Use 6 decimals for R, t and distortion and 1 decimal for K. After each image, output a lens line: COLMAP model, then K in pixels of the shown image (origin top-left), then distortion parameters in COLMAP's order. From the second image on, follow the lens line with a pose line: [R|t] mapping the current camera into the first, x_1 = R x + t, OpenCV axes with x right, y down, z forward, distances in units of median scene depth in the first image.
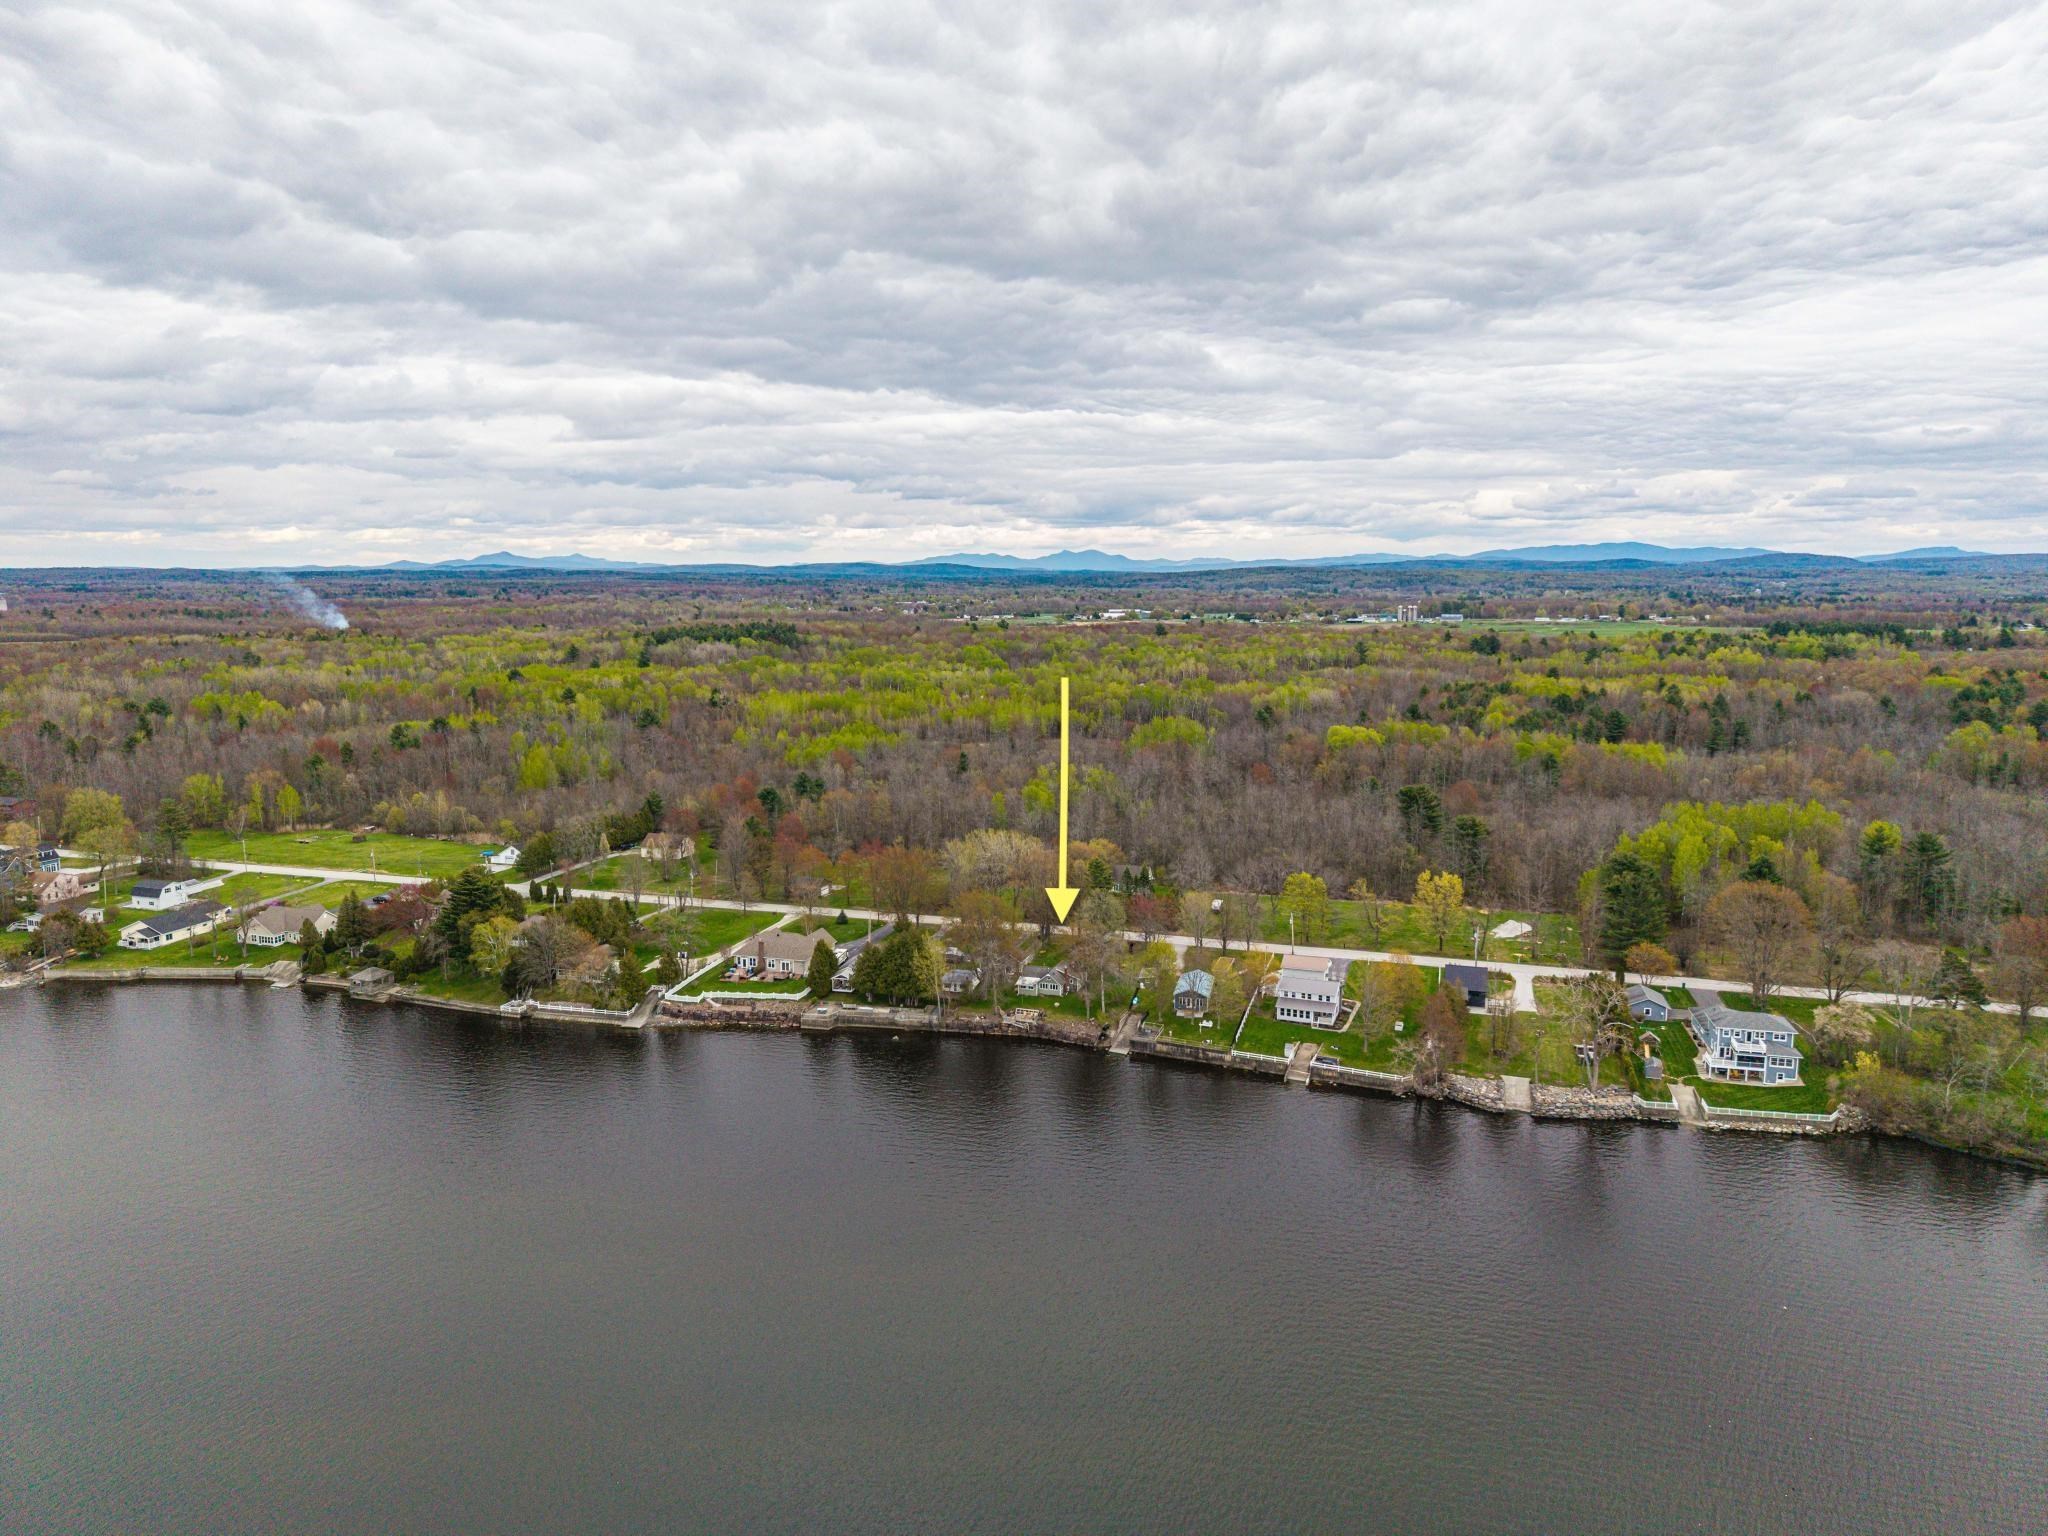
lens RADIAL K [[1337.3, 0, 1024.0], [0, 1337.3, 768.0], [0, 0, 1]] dist [0.026984, 0.000523]
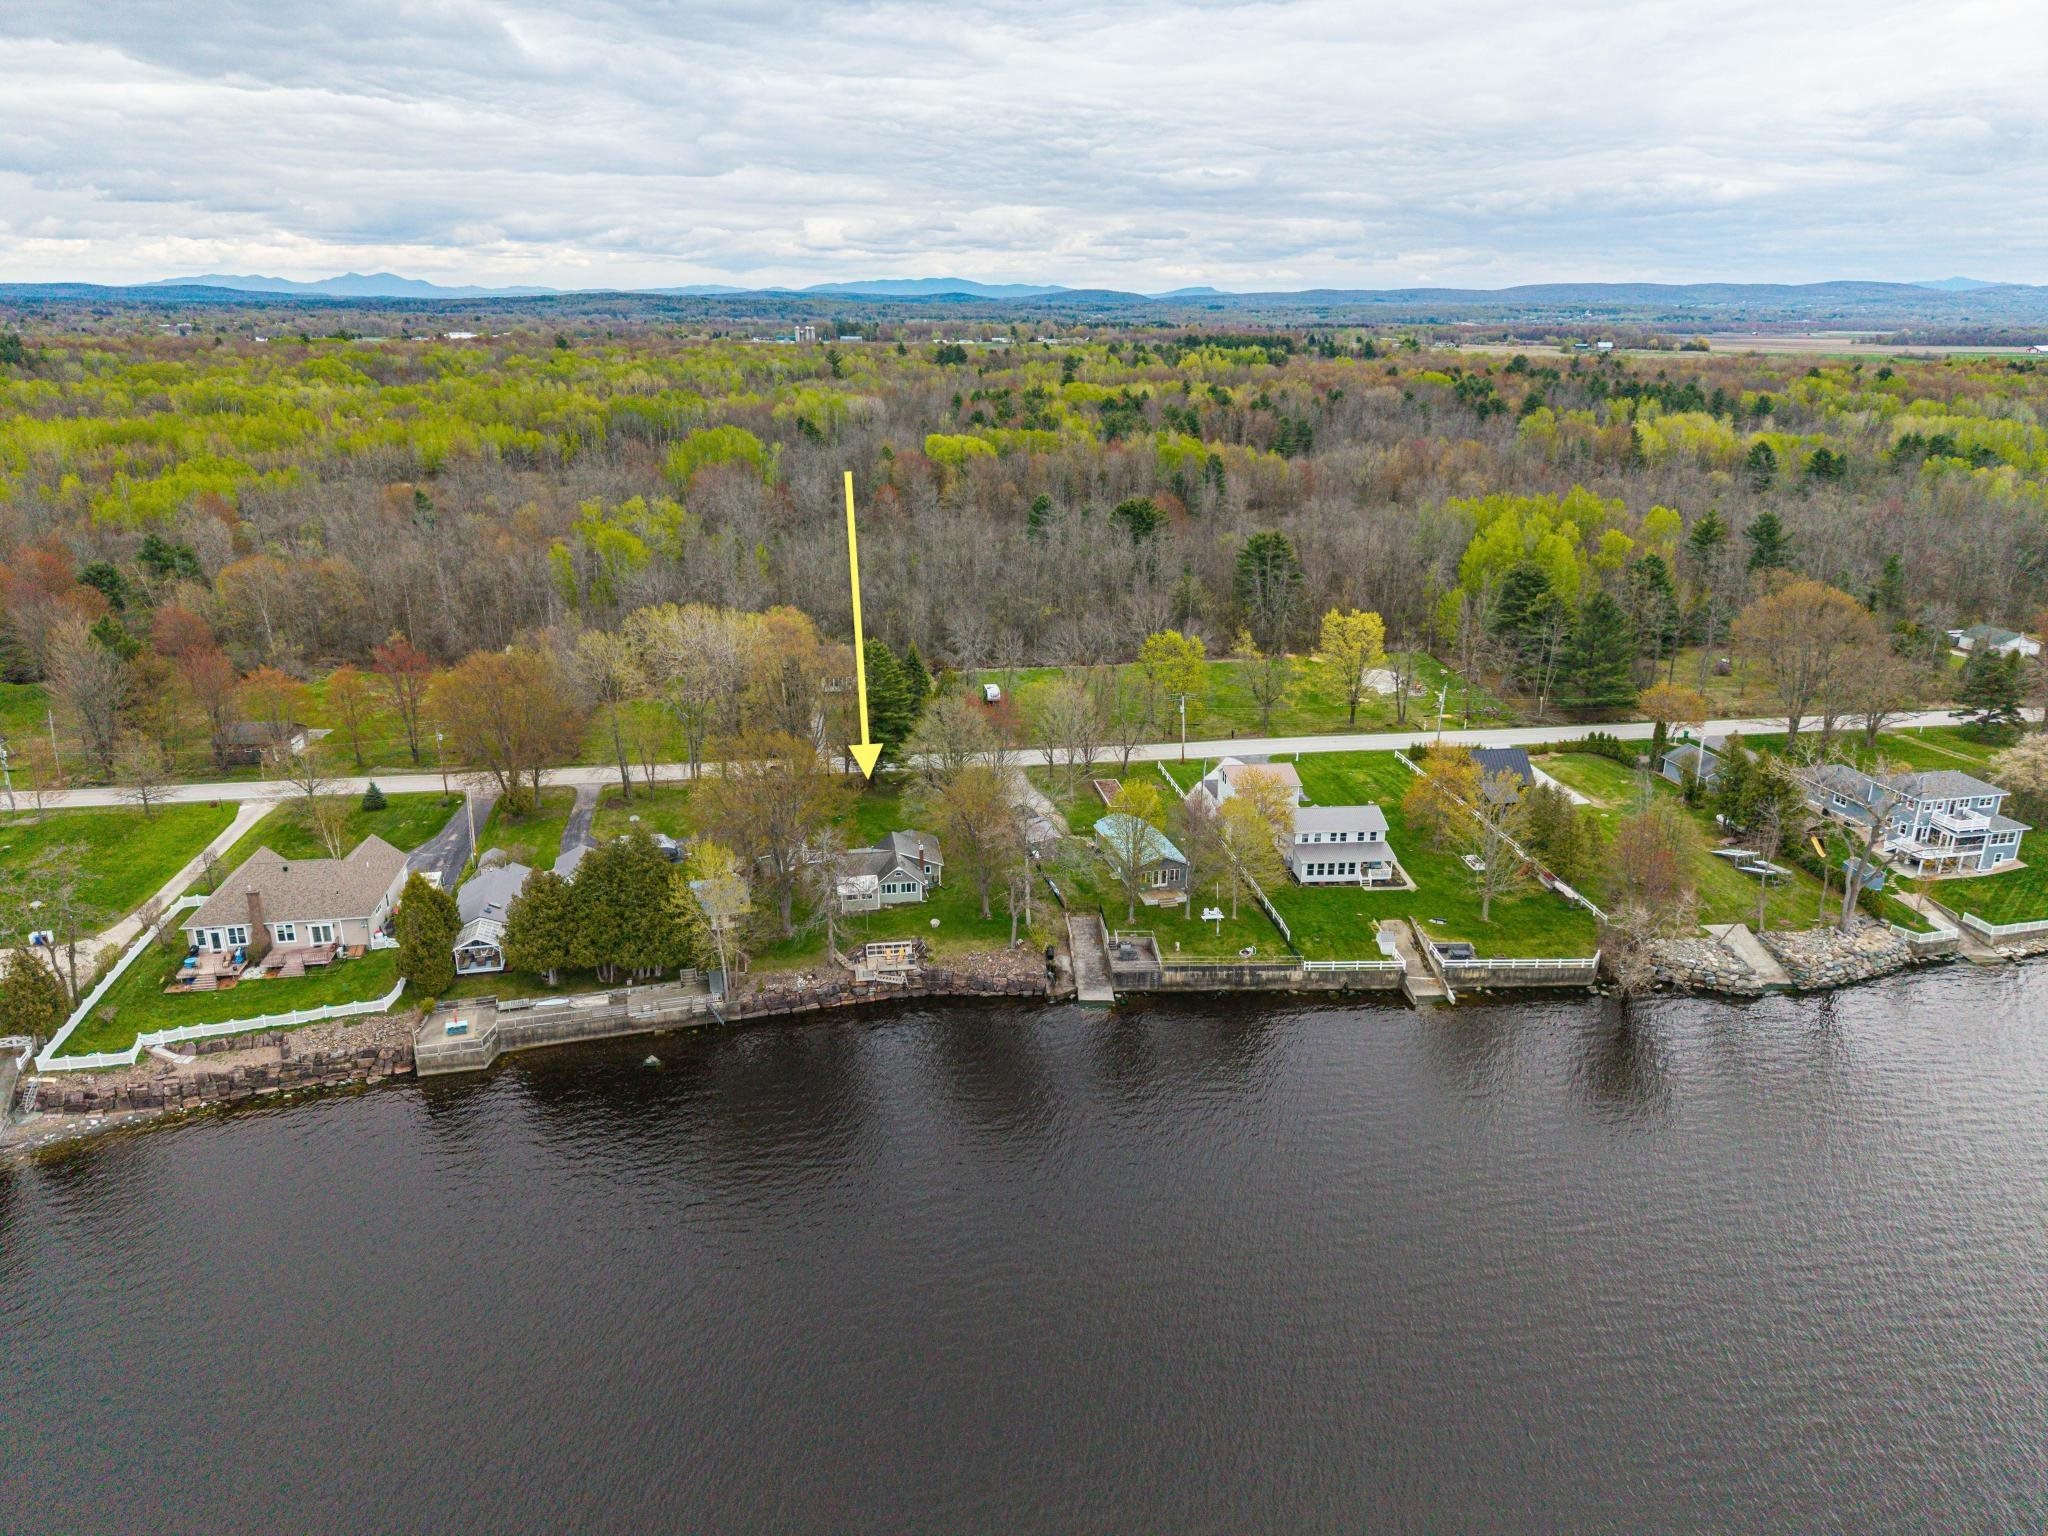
lens RADIAL K [[1350.1, 0, 1024.3], [0, 1350.1, 809.7], [0, 0, 1]] dist [-0.012921, 0.002210]
pose [[0.893051, -0.146989, 0.425270, -0.158576], [0.053198, 0.973000, 0.224592, 0.015255], [-0.446800, -0.177949, 0.876758, 0.510145]]
